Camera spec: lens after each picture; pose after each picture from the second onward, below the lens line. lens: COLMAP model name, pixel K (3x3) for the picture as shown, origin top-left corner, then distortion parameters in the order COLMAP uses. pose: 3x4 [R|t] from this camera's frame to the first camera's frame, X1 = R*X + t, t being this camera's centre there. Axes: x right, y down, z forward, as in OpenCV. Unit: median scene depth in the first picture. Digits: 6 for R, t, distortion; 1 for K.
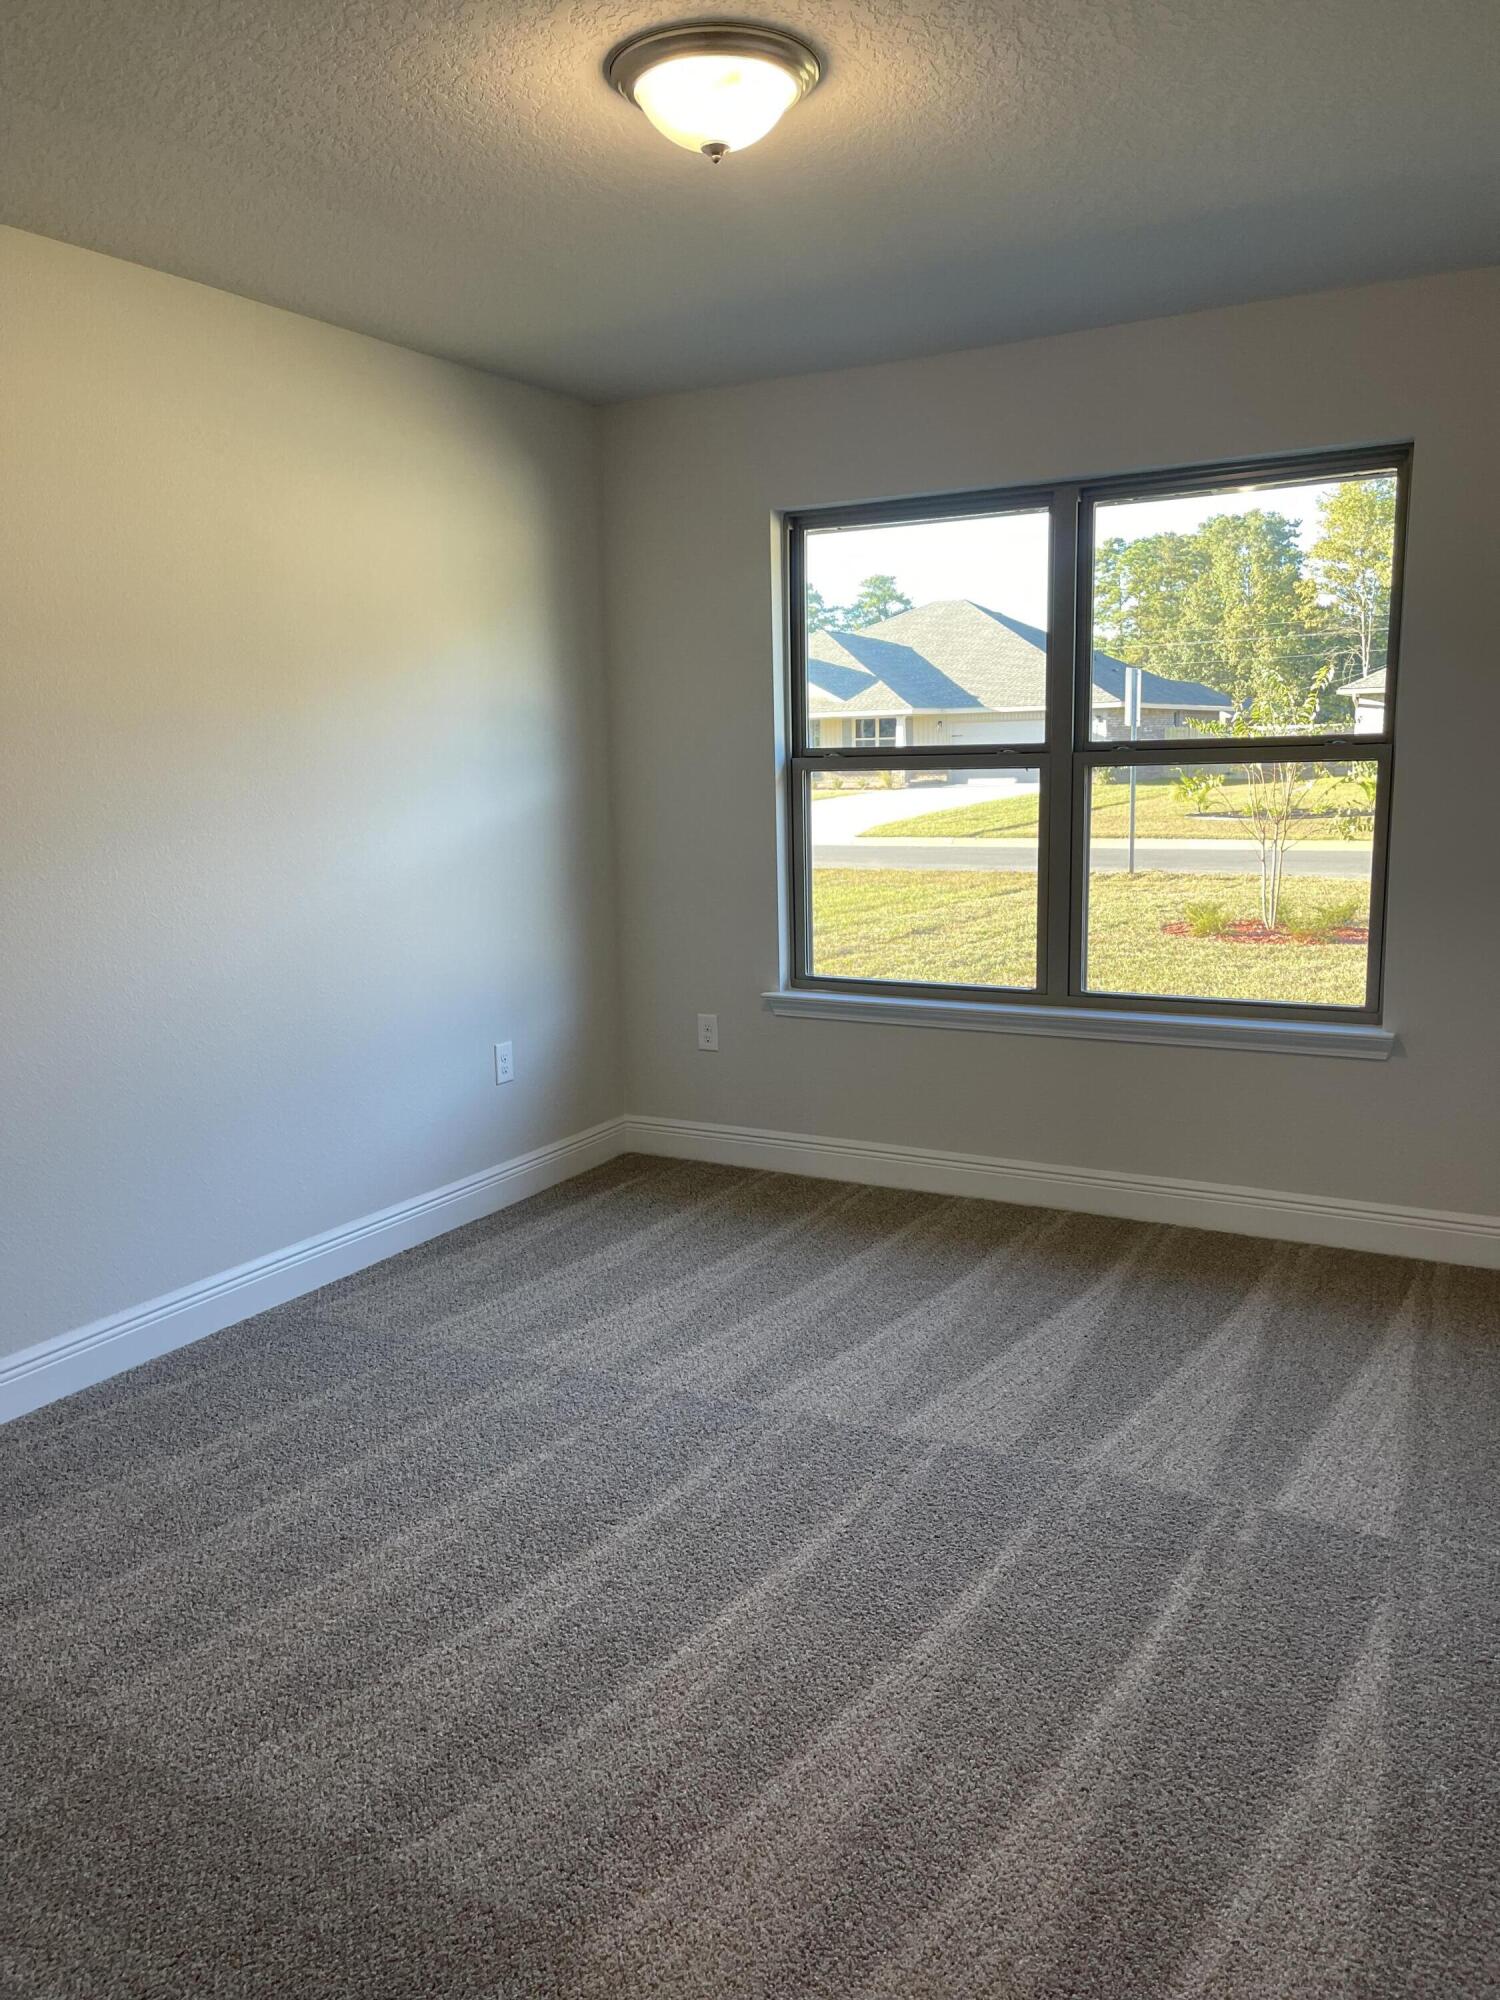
lens RADIAL K [[1521.5, 0, 749.4], [0, 1521.5, 994.0], [0, 0, 1]] dist [0.055949, -0.072828]
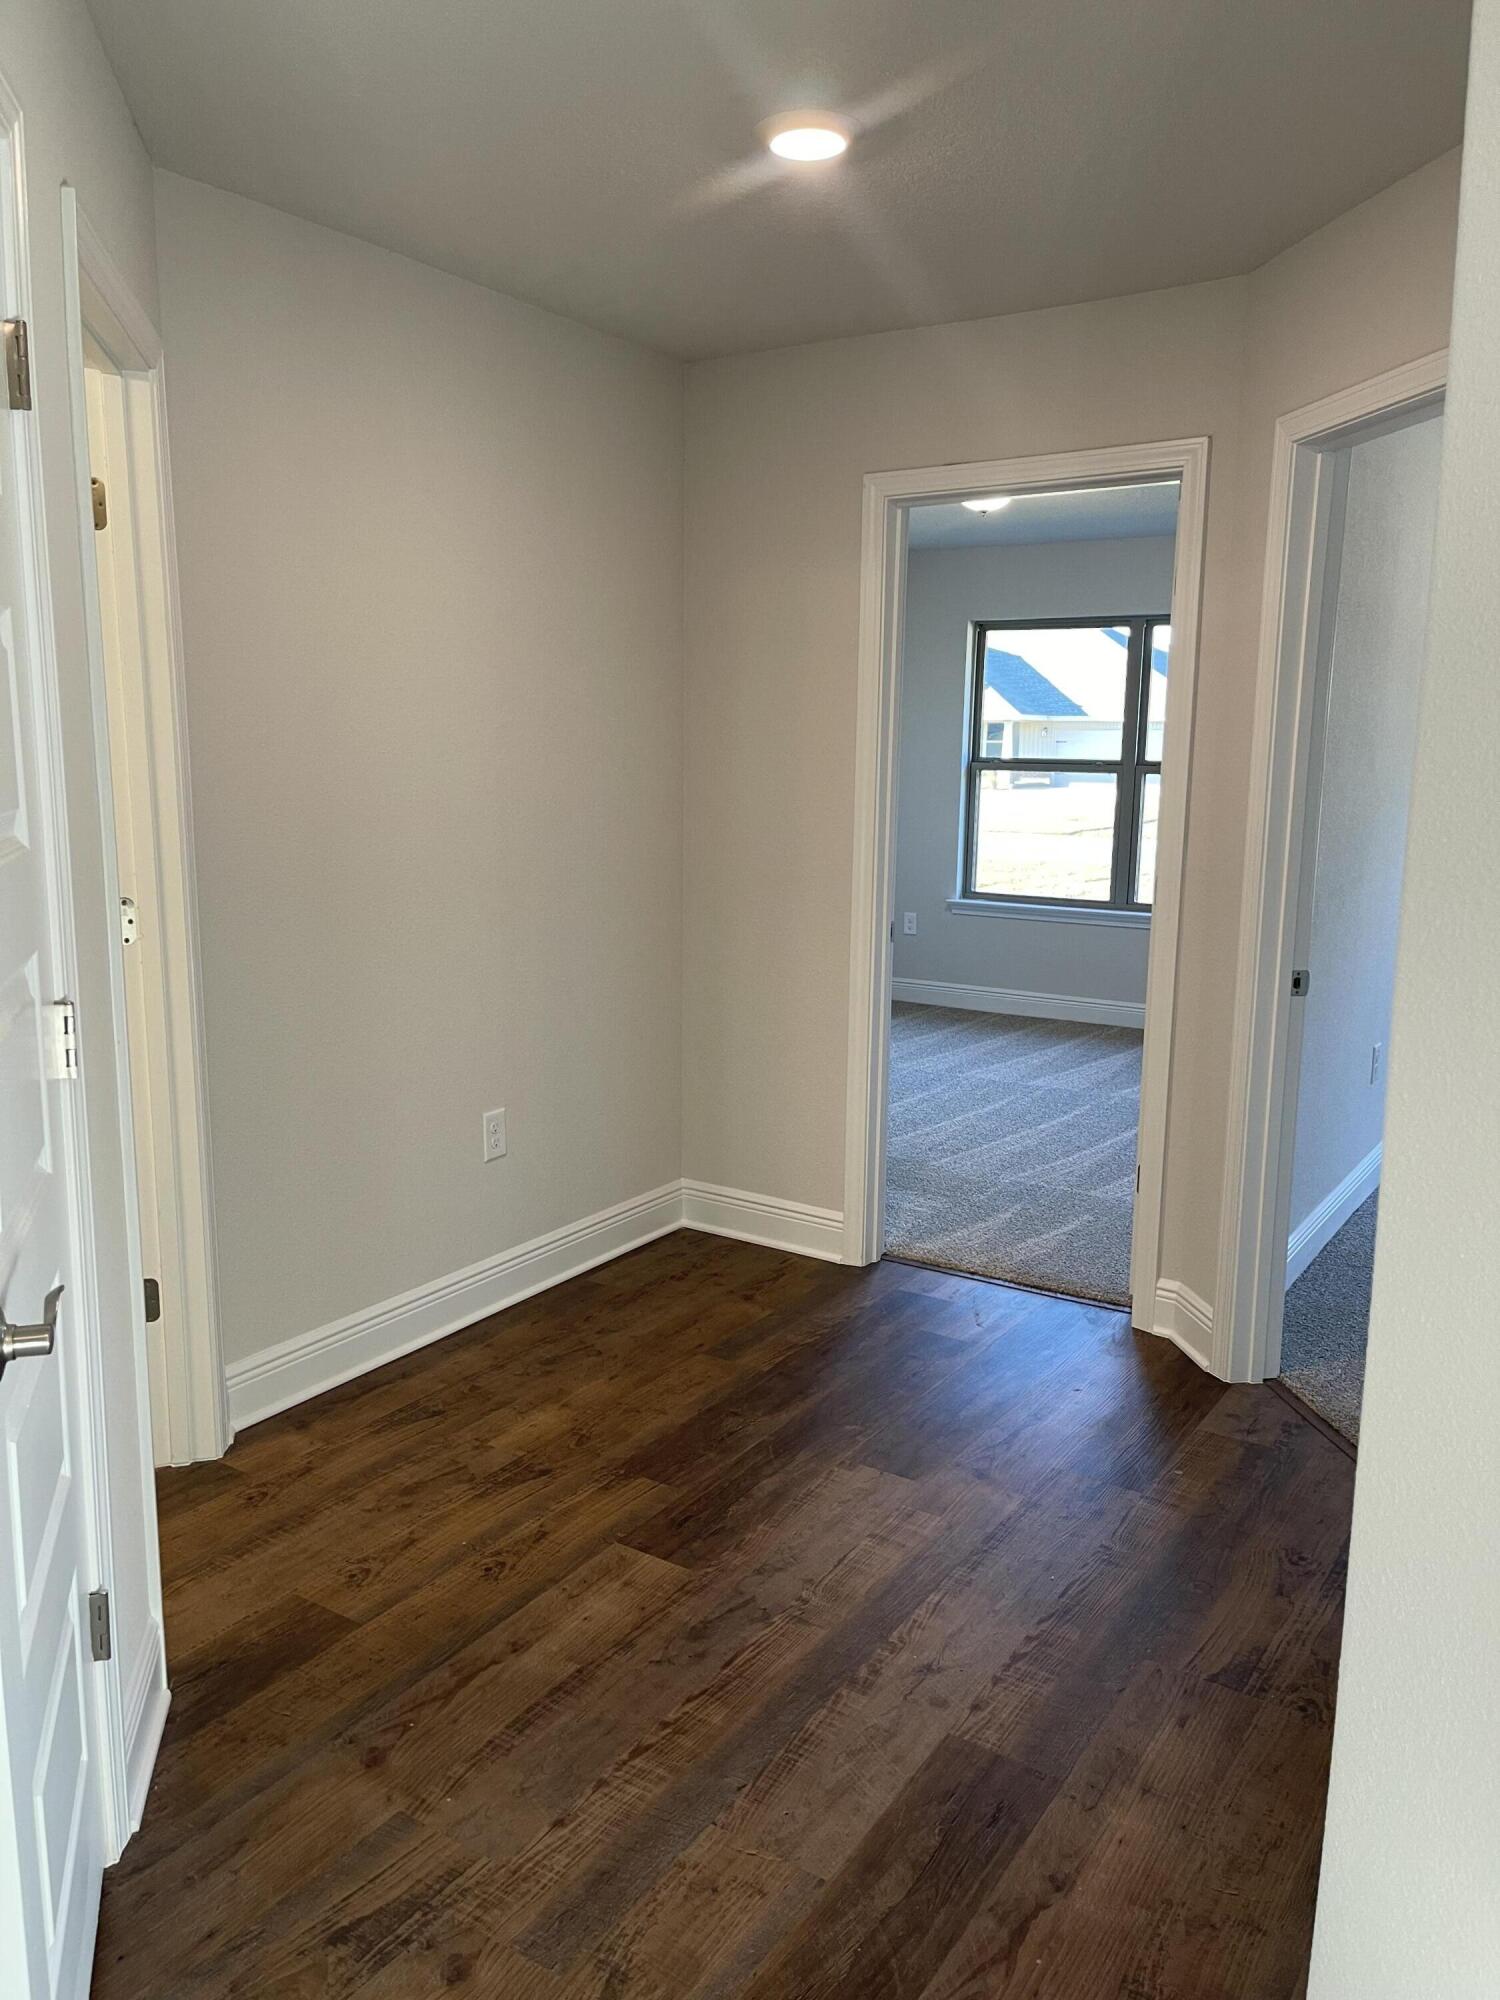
lens RADIAL K [[1521.5, 0, 746.4], [0, 1521.5, 993.9], [0, 0, 1]] dist [0.055949, -0.072828]
pose [[0.997058, 0.049951, -0.058134, -0.128645], [-0.049717, 0.998748, 0.005462, 0.124641], [0.058334, -0.002556, 0.998294, -0.835632]]
